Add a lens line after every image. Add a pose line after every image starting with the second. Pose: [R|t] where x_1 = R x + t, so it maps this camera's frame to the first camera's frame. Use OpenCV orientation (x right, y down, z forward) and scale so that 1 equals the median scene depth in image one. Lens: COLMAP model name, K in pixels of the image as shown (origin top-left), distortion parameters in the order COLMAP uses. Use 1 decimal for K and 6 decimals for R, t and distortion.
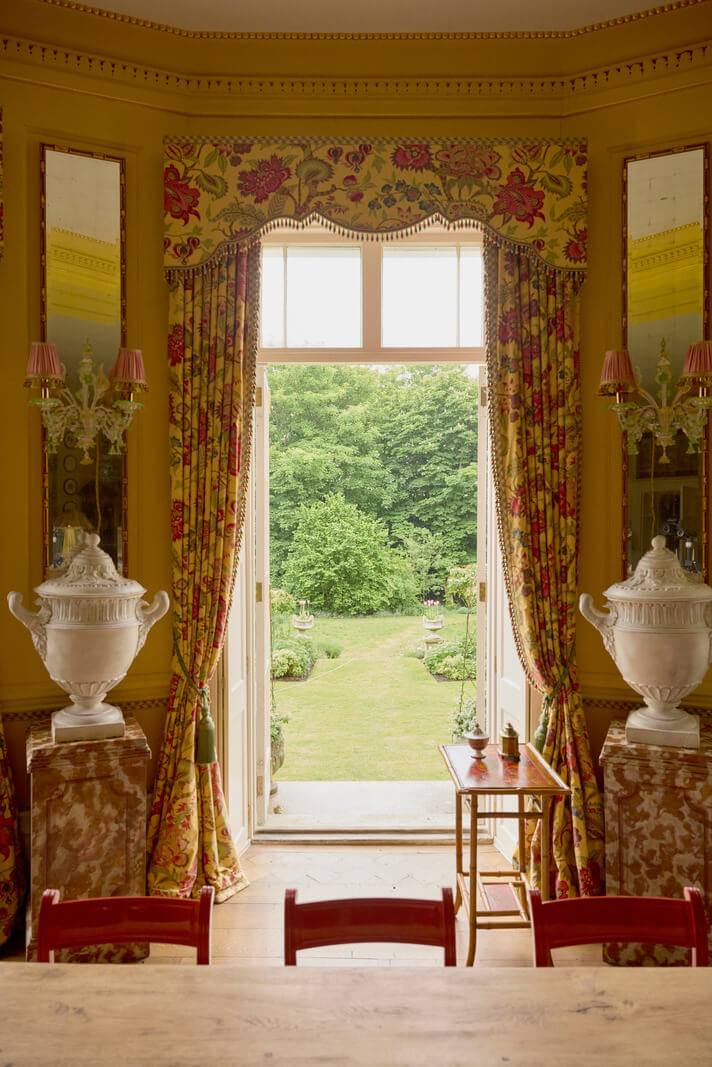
lens RADIAL K [[725.2, 0, 355.8], [0, 725.2, 532.9], [0, 0, 1]] dist [0.005375, -0.019094]
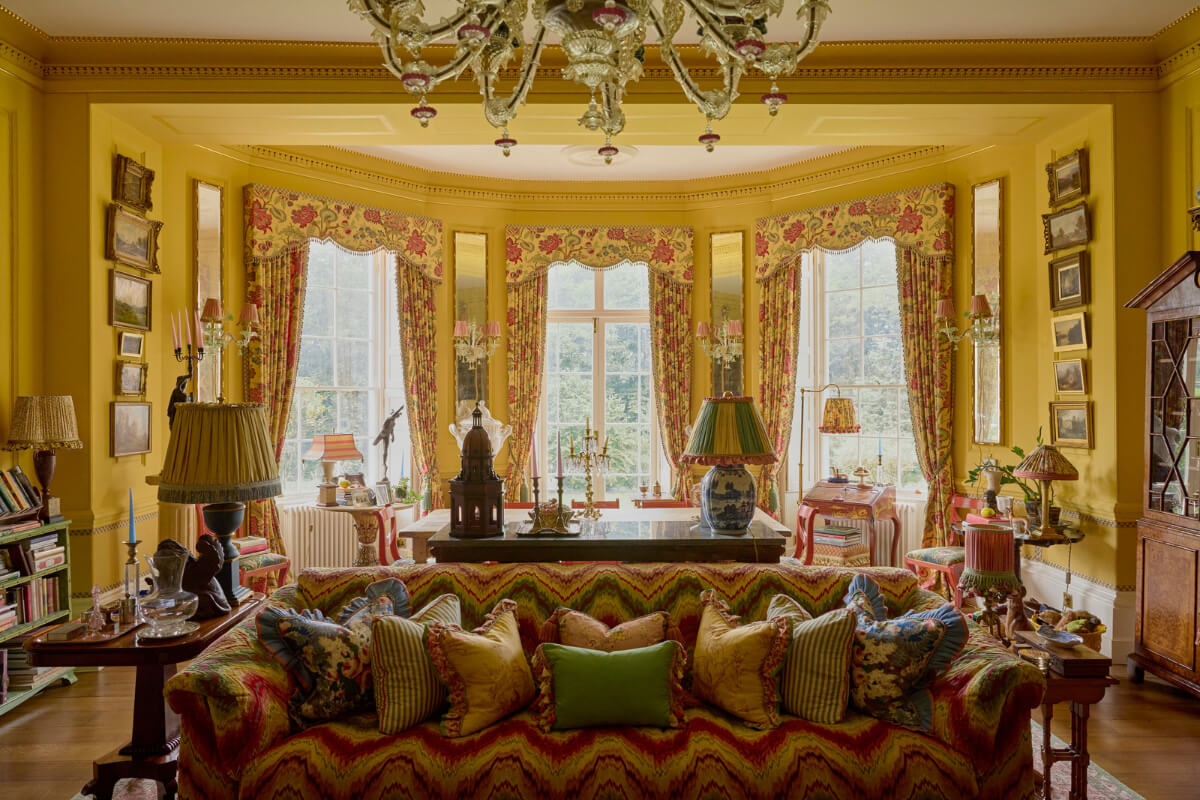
lens RADIAL K [[815.6, 0, 603.0], [0, 815.6, 397.7], [0, 0, 1]] dist [0.005375, -0.019094]
pose [[0.999916, -0.002223, 0.012755, 0.003888], [0.002422, 0.999875, -0.015645, 0.032256], [-0.012719, 0.015674, 0.999796, -1.523825]]
